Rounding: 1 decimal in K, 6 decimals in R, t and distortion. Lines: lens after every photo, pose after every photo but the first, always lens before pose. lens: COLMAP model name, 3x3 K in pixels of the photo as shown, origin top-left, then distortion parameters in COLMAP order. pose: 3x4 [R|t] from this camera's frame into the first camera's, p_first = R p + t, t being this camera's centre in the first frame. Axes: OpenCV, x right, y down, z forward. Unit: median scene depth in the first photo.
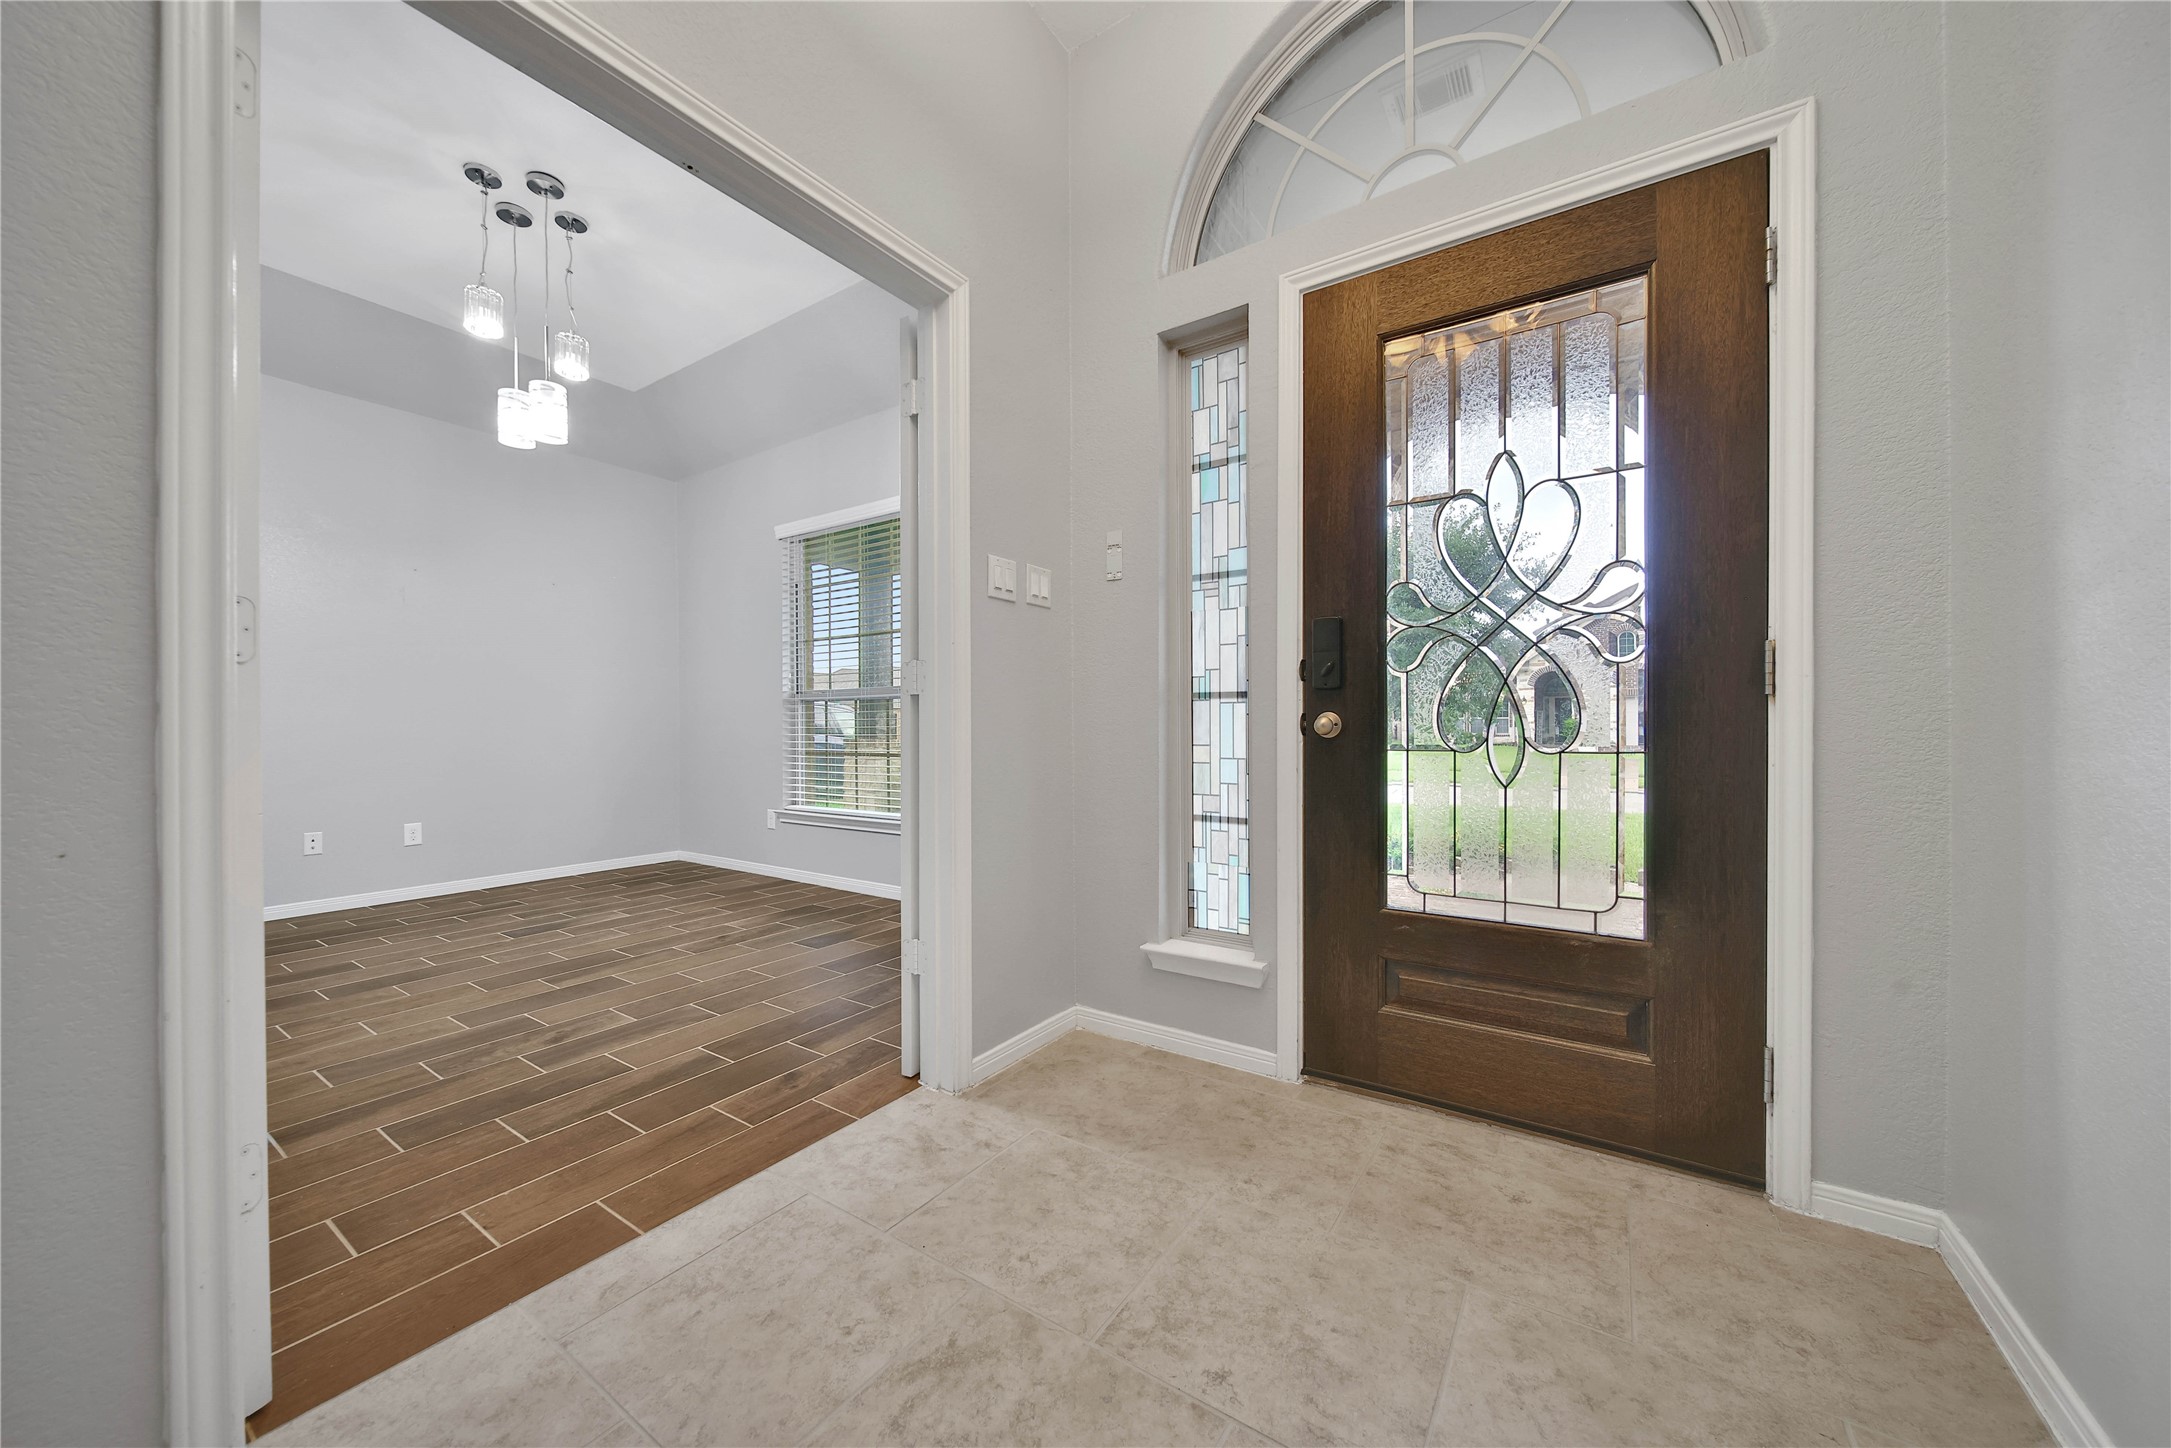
lens RADIAL K [[777.7, 0, 1083.4], [0, 777.7, 731.6], [0, 0, 1]] dist [0.004529, -0.003158]
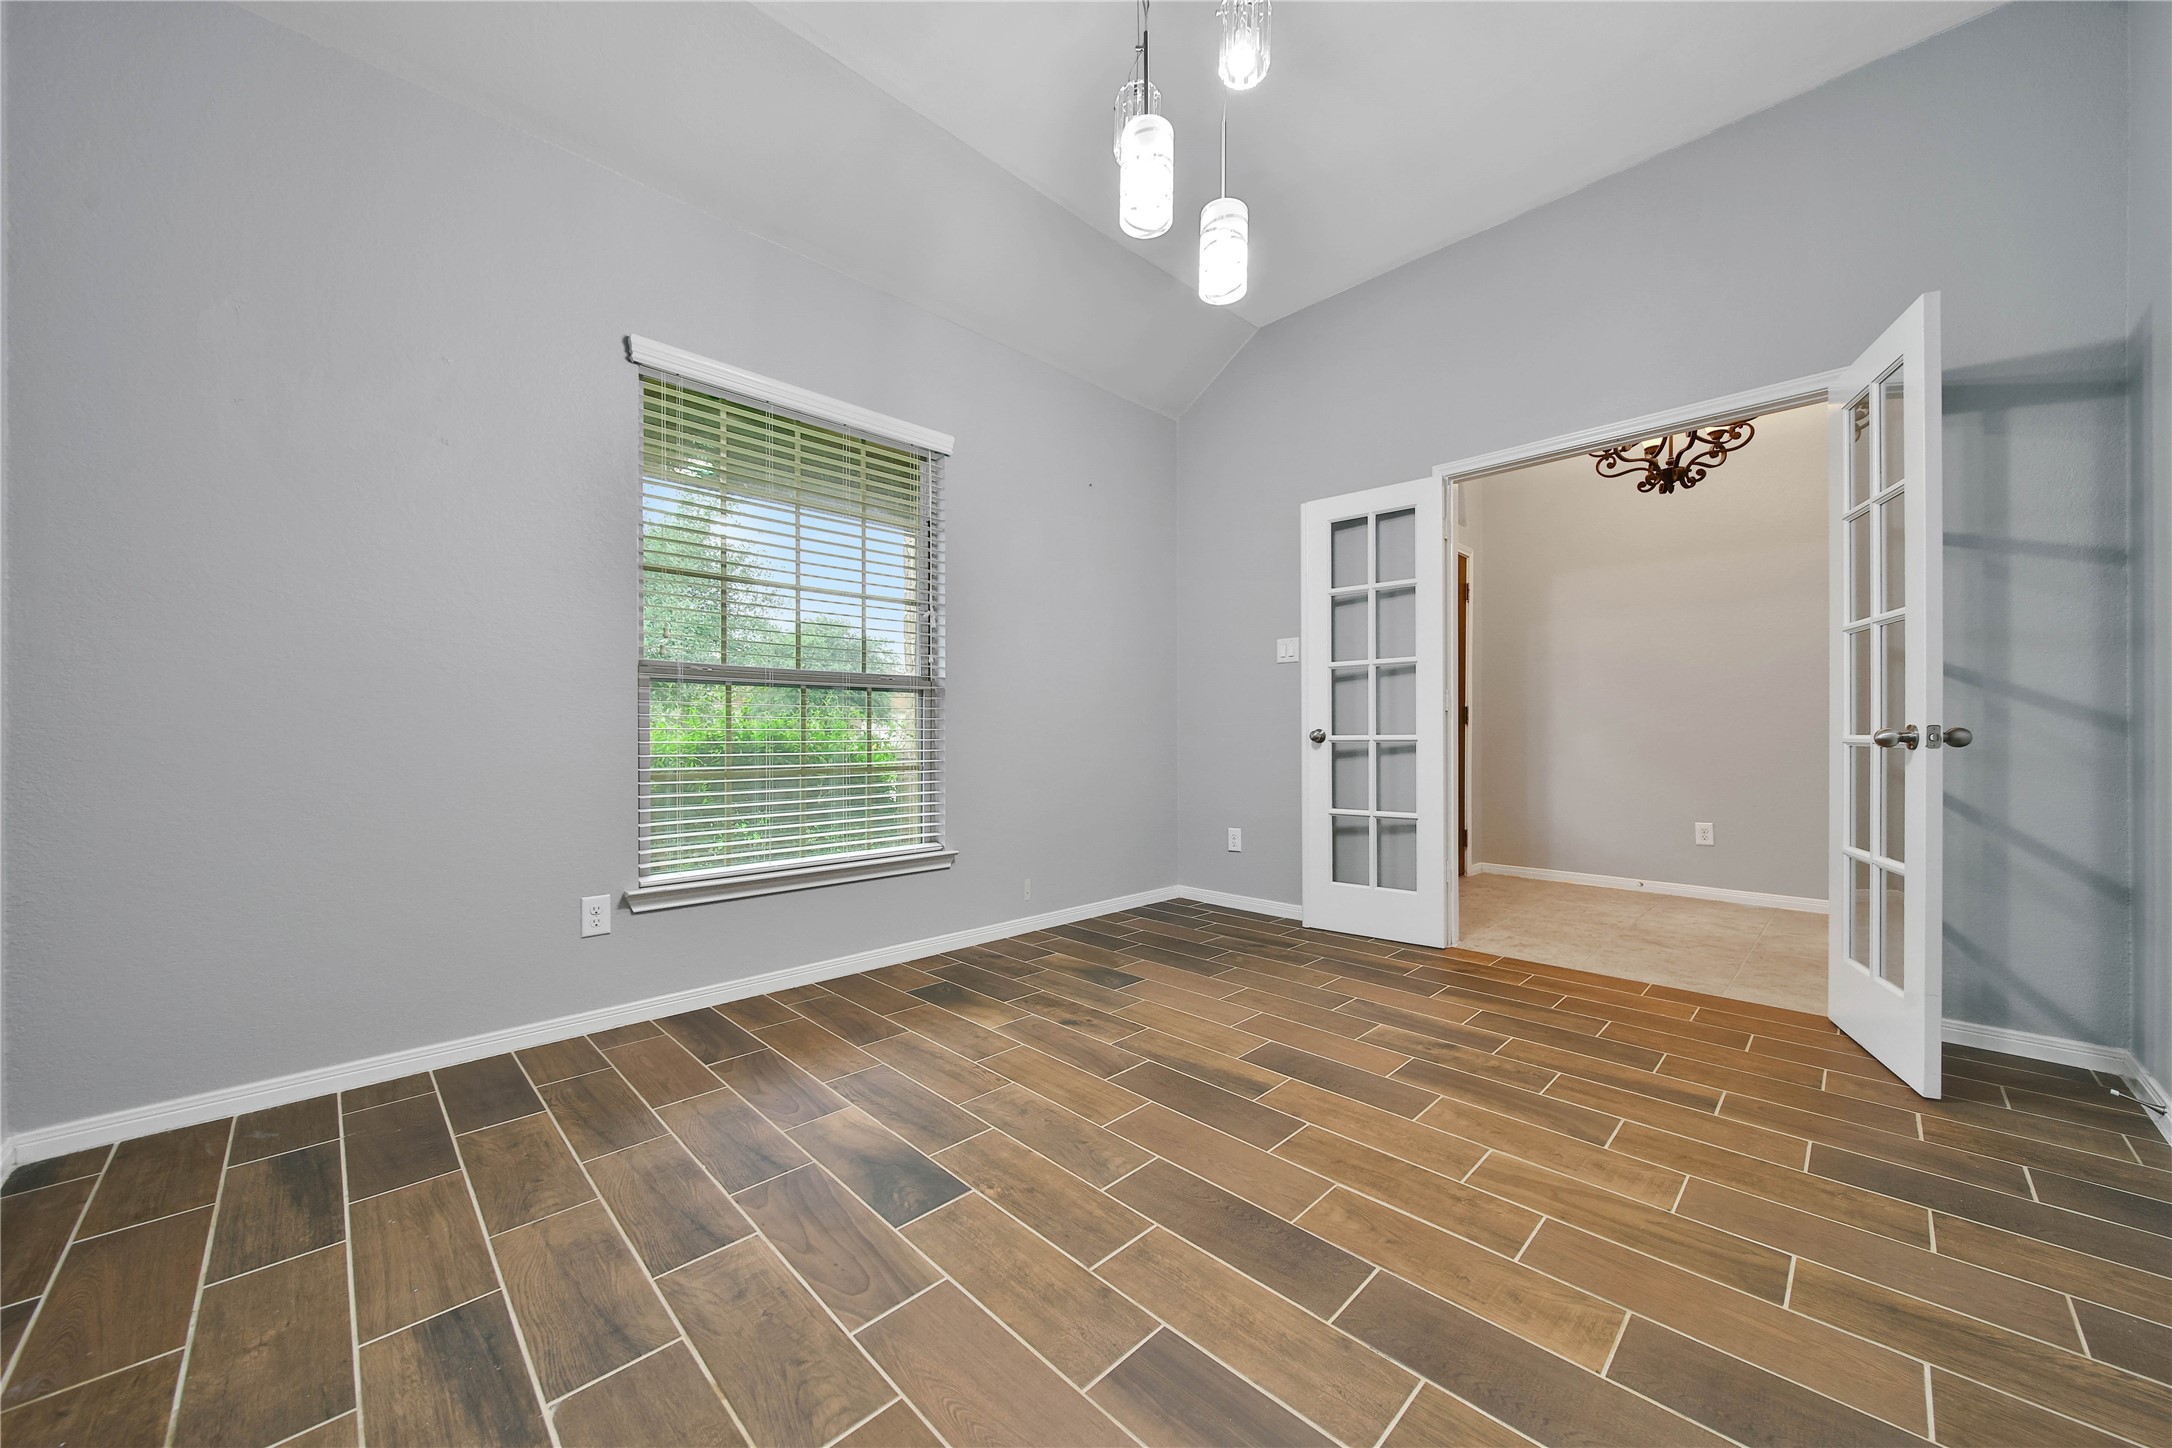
lens RADIAL K [[775.1, 0, 1079.4], [0, 775.1, 731.1], [0, 0, 1]] dist [0.001406, -0.002080]
pose [[0.196601, 0.006656, 0.980461, -1.792139], [0.000950, 0.999975, -0.006979, 0.000396], [-0.980483, 0.002303, 0.196590, 1.301682]]
